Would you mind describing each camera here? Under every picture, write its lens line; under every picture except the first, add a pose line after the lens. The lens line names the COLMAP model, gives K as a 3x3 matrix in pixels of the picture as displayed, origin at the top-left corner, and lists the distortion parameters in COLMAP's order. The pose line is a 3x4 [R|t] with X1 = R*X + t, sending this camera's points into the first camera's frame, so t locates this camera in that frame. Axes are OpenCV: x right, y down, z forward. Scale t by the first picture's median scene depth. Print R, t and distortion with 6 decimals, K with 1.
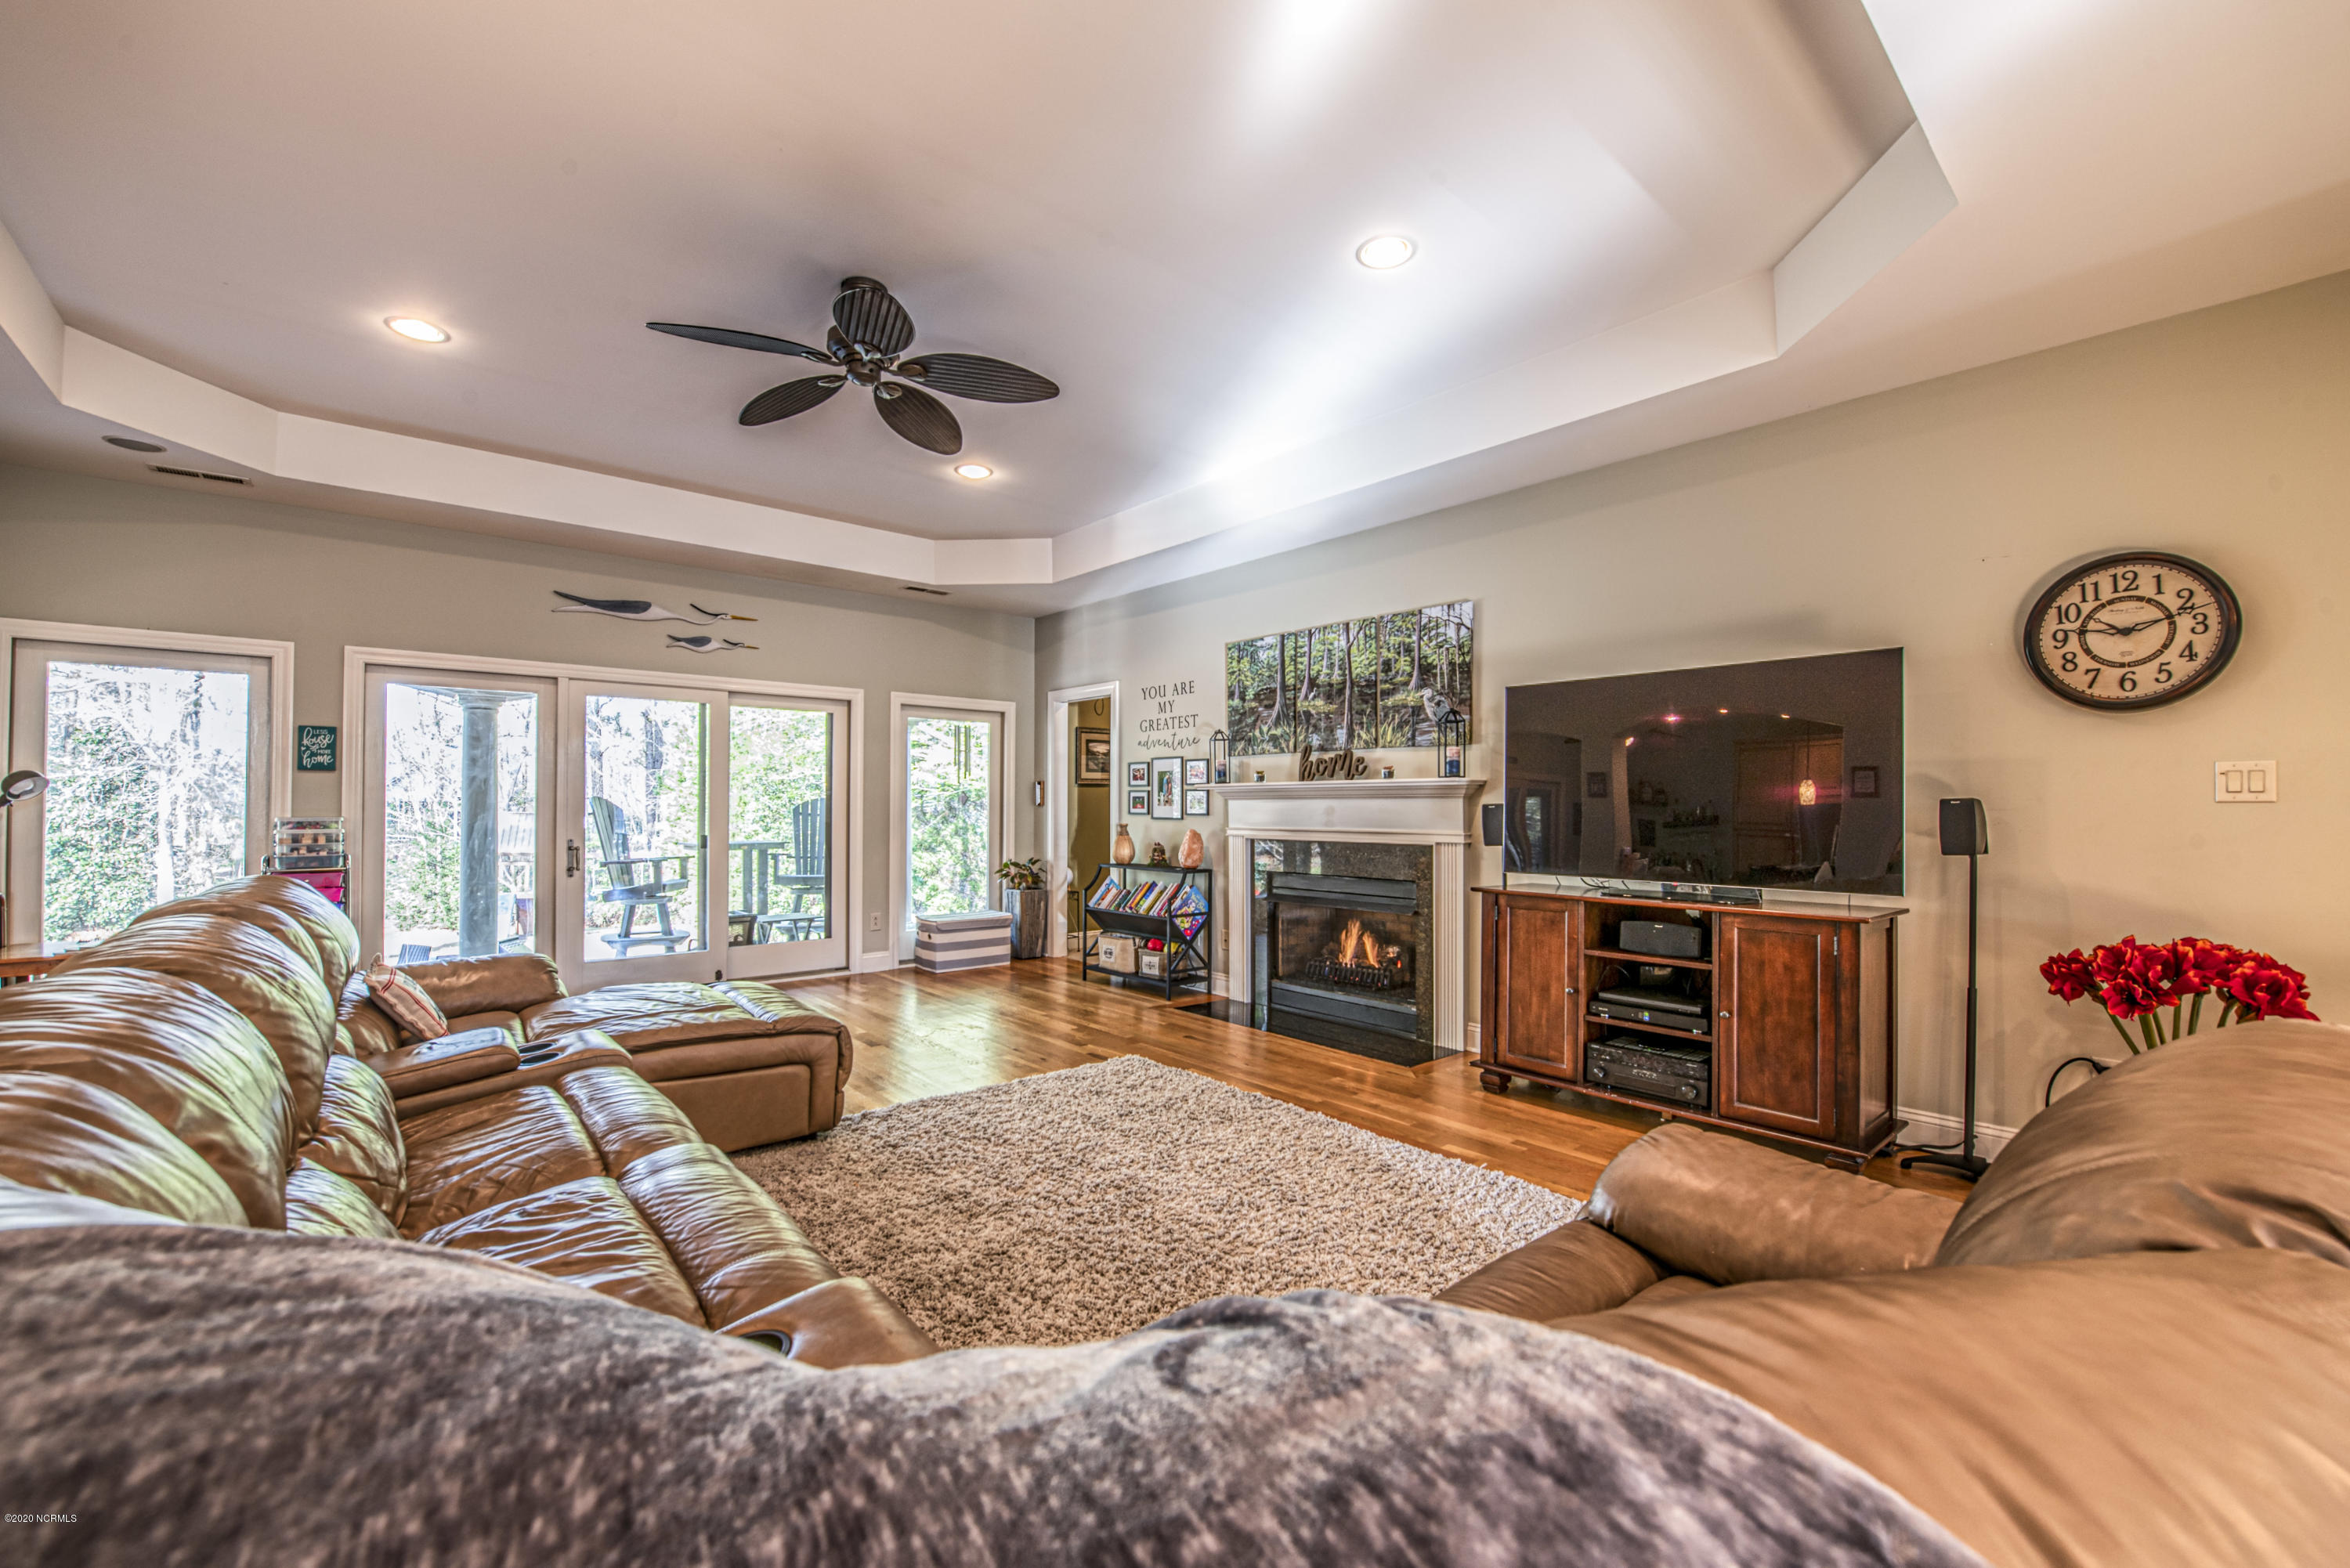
lens RADIAL K [[935.2, 0, 1183.5], [0, 935.2, 797.6], [0, 0, 1]] dist [-0.014097, -0.001204]
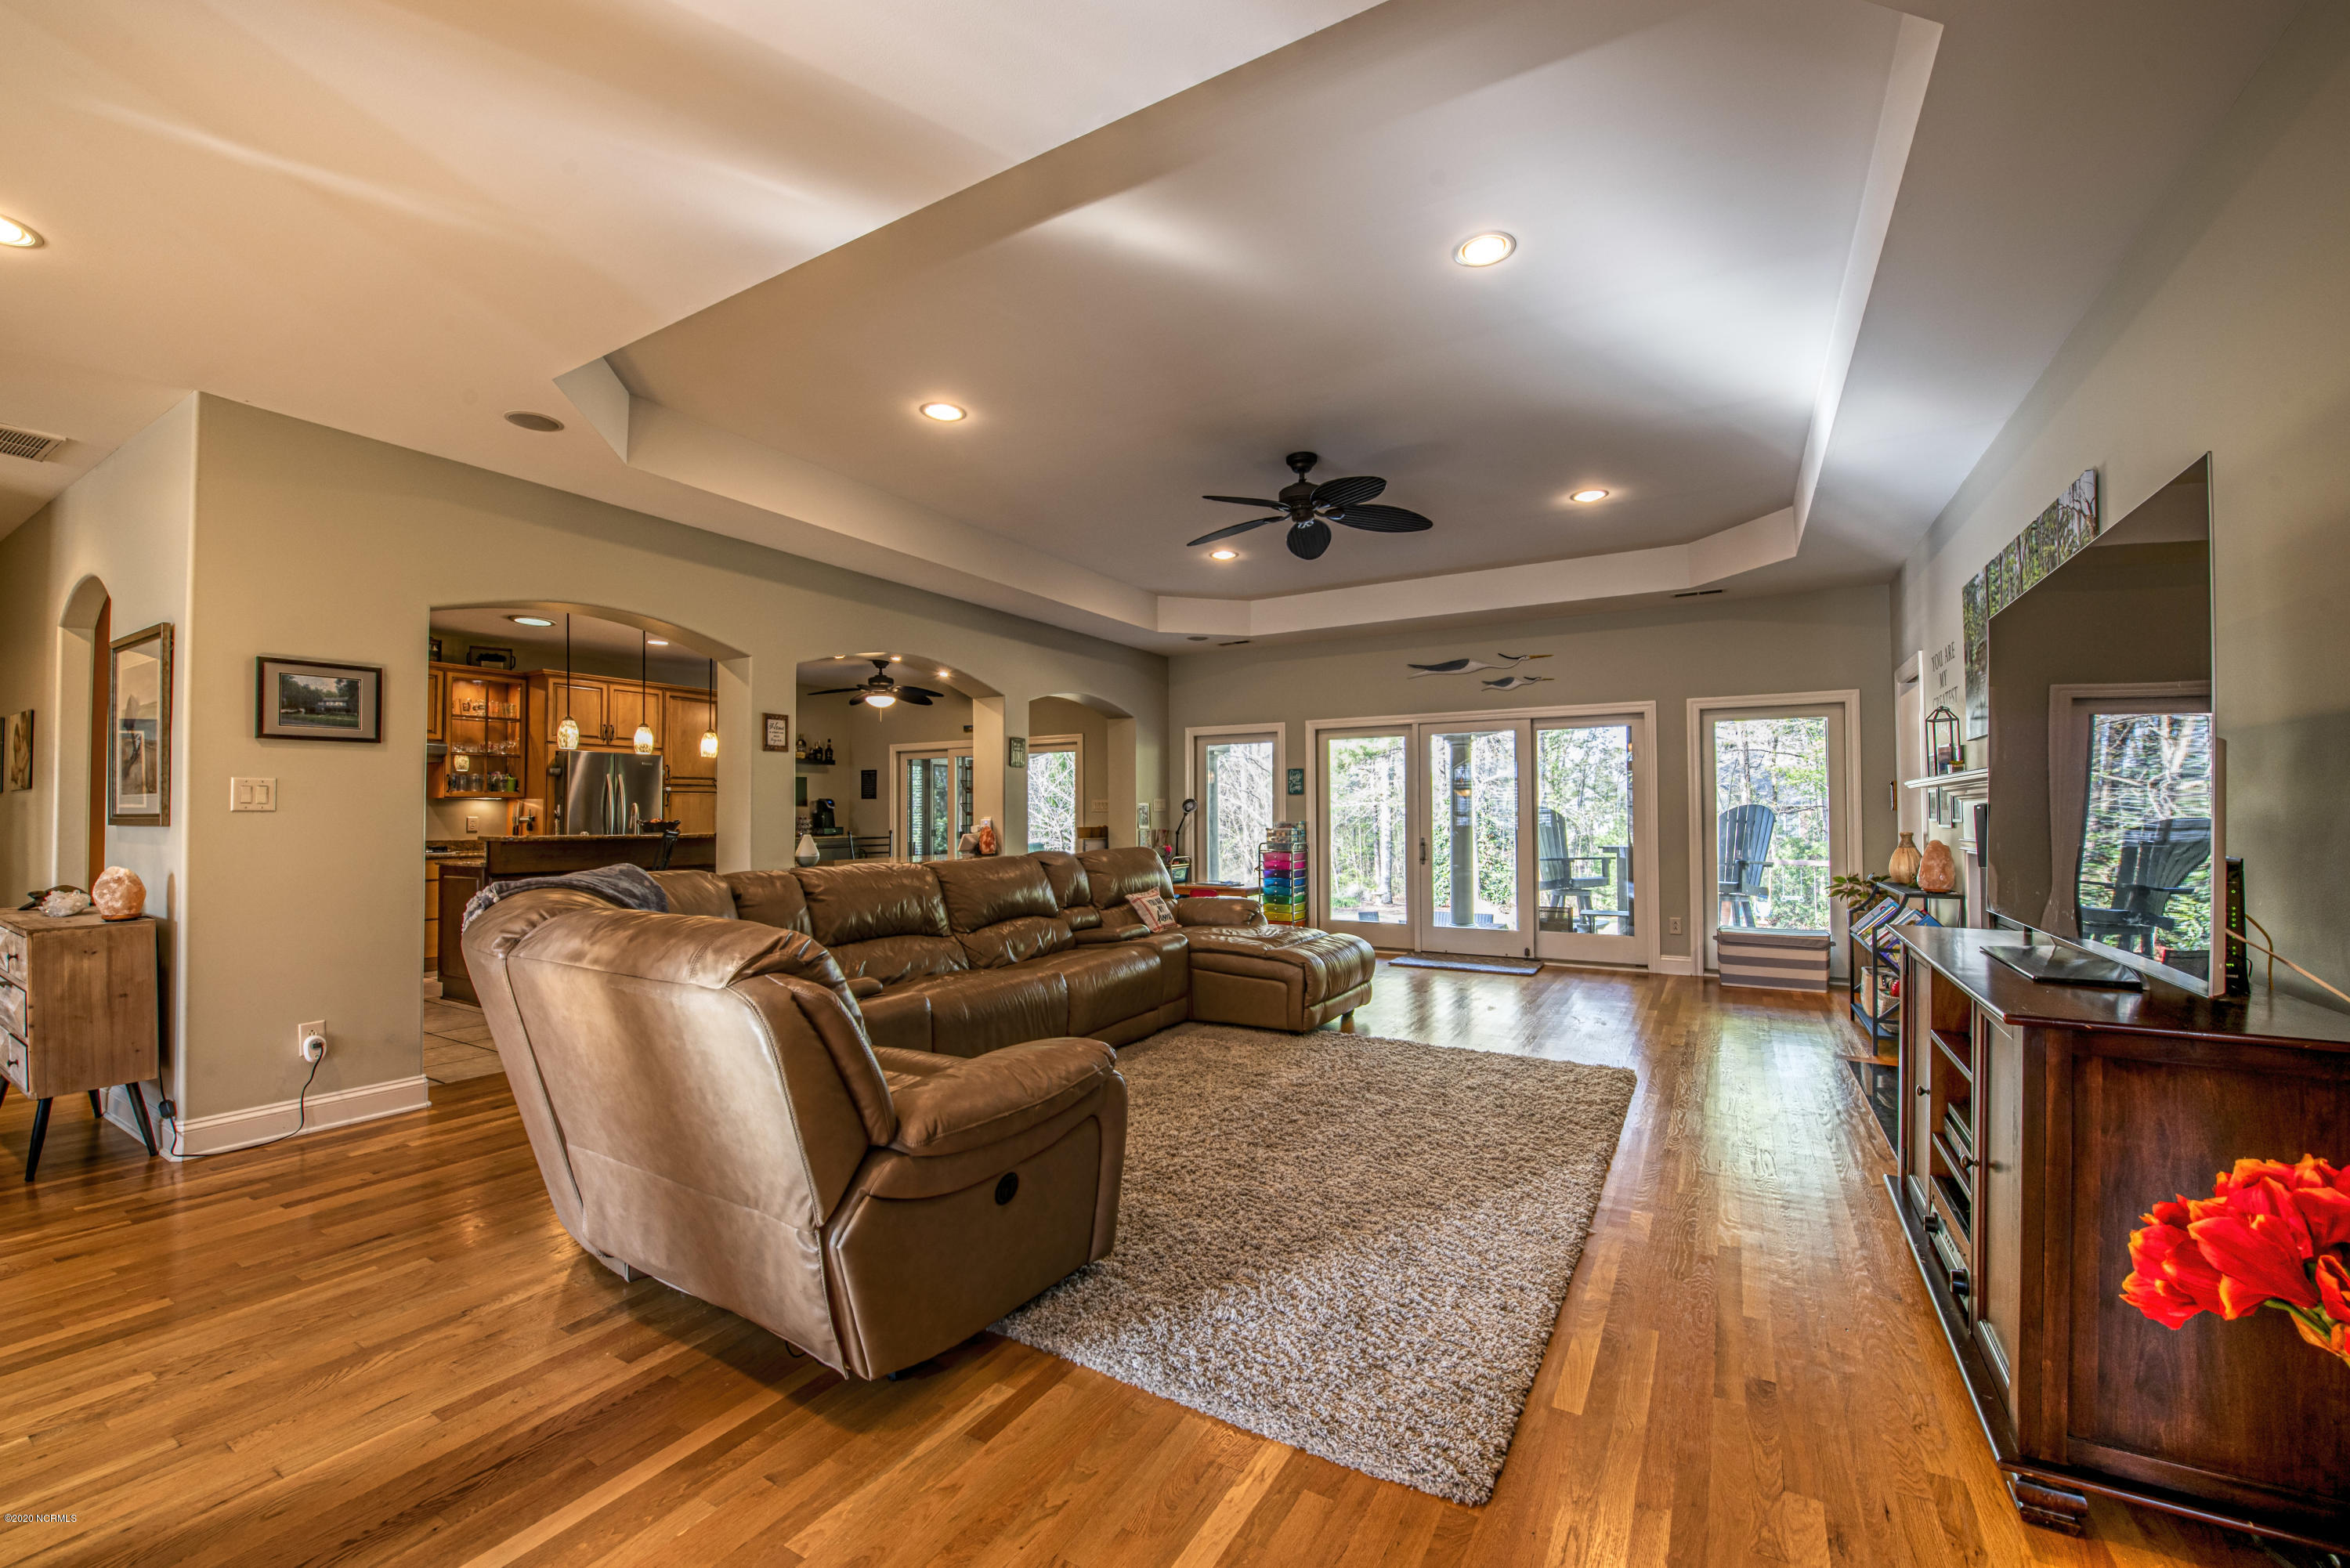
lens RADIAL K [[935.2, 0, 1187.8], [0, 935.2, 797.0], [0, 0, 1]] dist [-0.014097, -0.001204]
pose [[0.325734, -0.023157, -0.945178, 0.532679], [0.012829, 0.999716, -0.020072, 0.006696], [0.945374, -0.005588, 0.325938, 0.191476]]
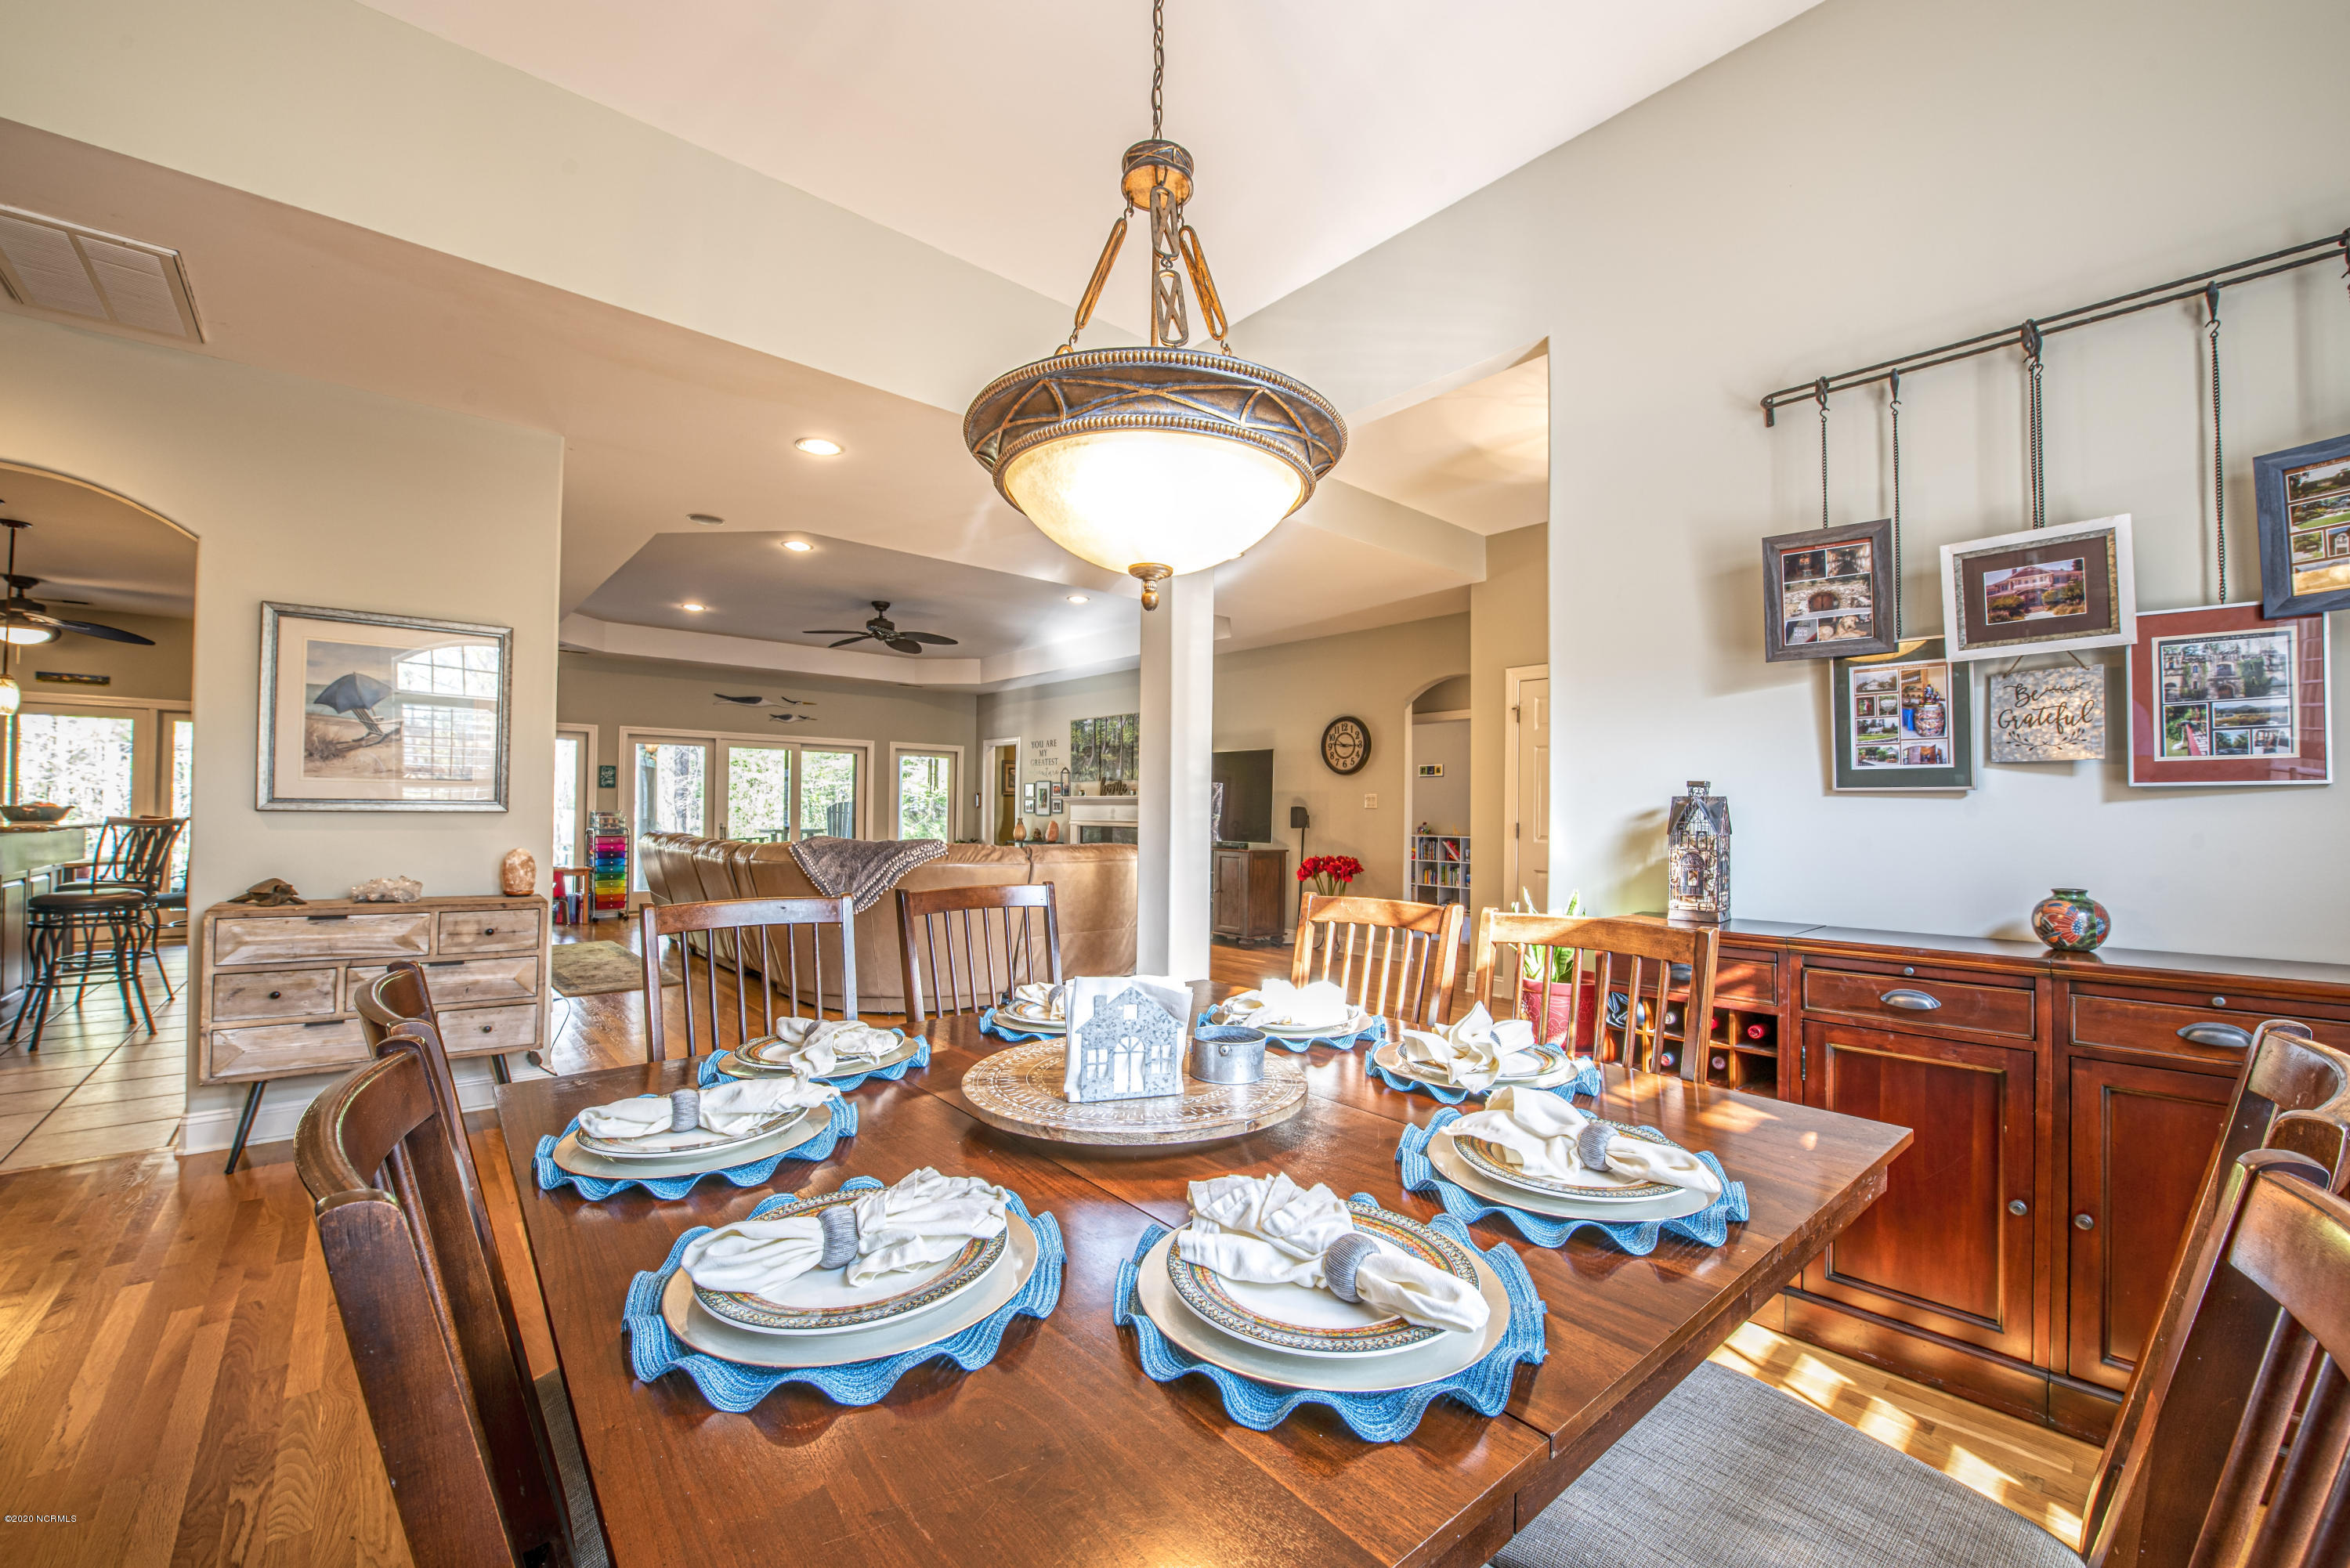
lens RADIAL K [[935.2, 0, 1188.3], [0, 935.2, 792.7], [0, 0, 1]] dist [-0.014097, -0.001204]
pose [[0.999948, 0.006302, 0.008008, 0.267764], [-0.006222, 0.999932, -0.009895, -0.005048], [-0.008070, 0.009844, 0.999919, -0.867953]]
